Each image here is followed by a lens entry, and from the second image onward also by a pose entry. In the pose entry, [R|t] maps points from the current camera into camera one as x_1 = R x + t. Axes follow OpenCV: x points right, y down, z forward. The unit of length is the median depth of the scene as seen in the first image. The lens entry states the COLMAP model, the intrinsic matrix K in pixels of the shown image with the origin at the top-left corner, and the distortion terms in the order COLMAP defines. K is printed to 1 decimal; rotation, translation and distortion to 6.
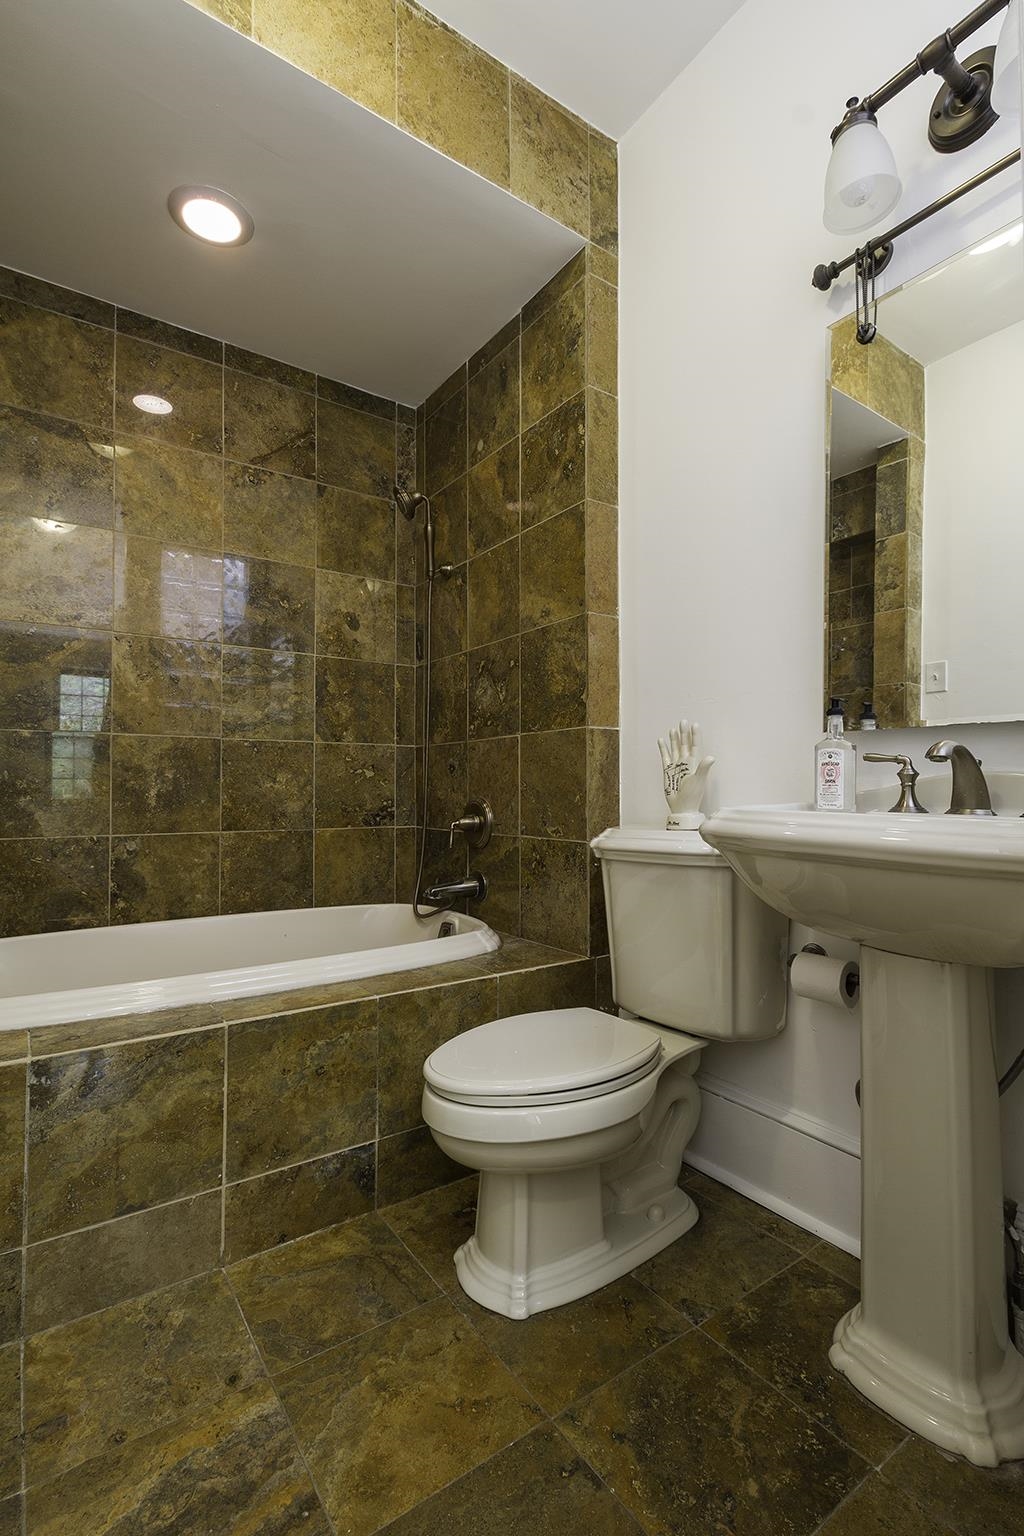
lens RADIAL K [[707.4, 0, 524.6], [0, 707.4, 771.1], [0, 0, 1]] dist [0.004687, -0.001277]
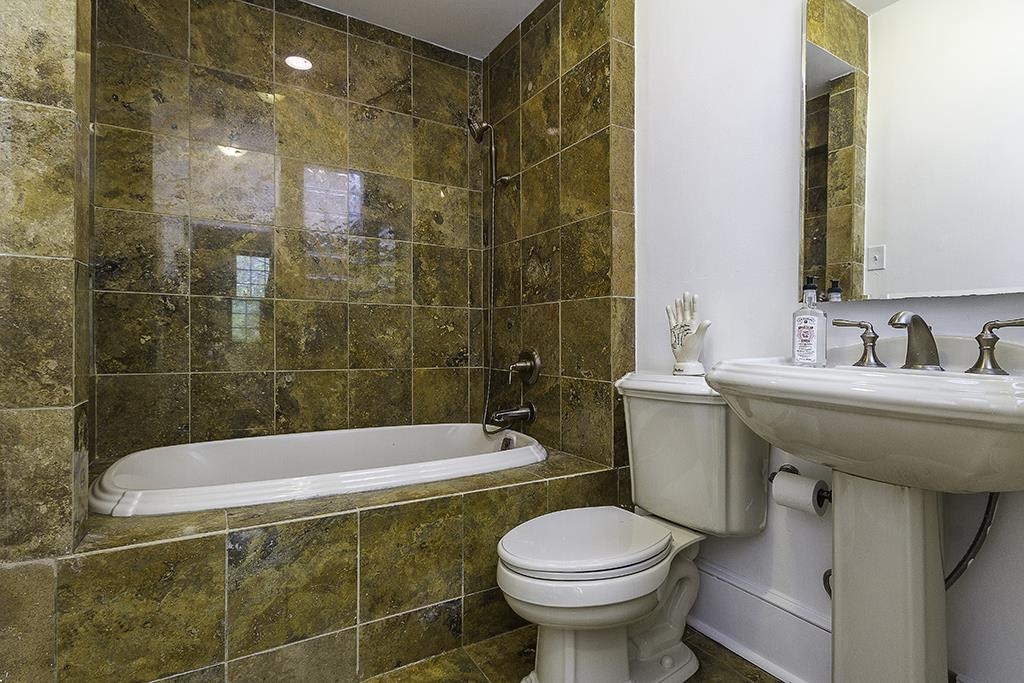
lens RADIAL K [[510.0, 0, 509.9], [0, 510.0, 340.6], [0, 0, 1]] dist [0.001589, -0.000931]
pose [[0.996406, 0.015279, -0.083312, -0.029235], [-0.012671, 0.999416, 0.031744, -0.008700], [0.083749, -0.030574, 0.996018, 0.020643]]
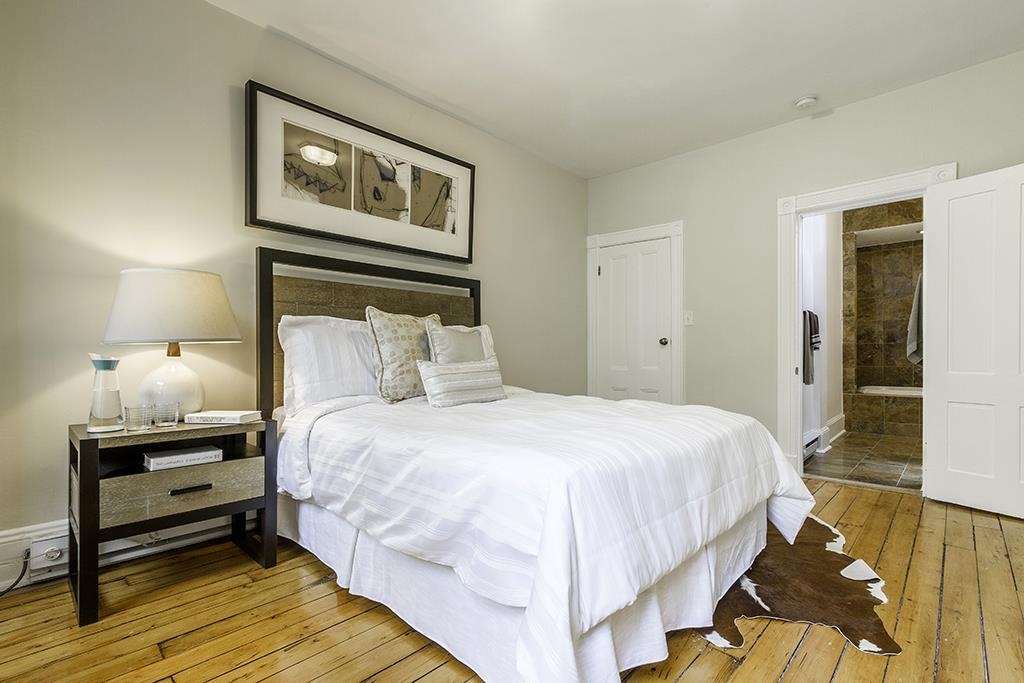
lens RADIAL K [[471.6, 0, 515.4], [0, 471.6, 345.8], [0, 0, 1]] dist [0.004687, -0.001277]
pose [[0.201344, 0.000775, -0.979520, 1.683184], [0.021853, 0.999747, 0.005283, -0.101819], [0.979277, -0.022469, 0.201276, -1.876087]]
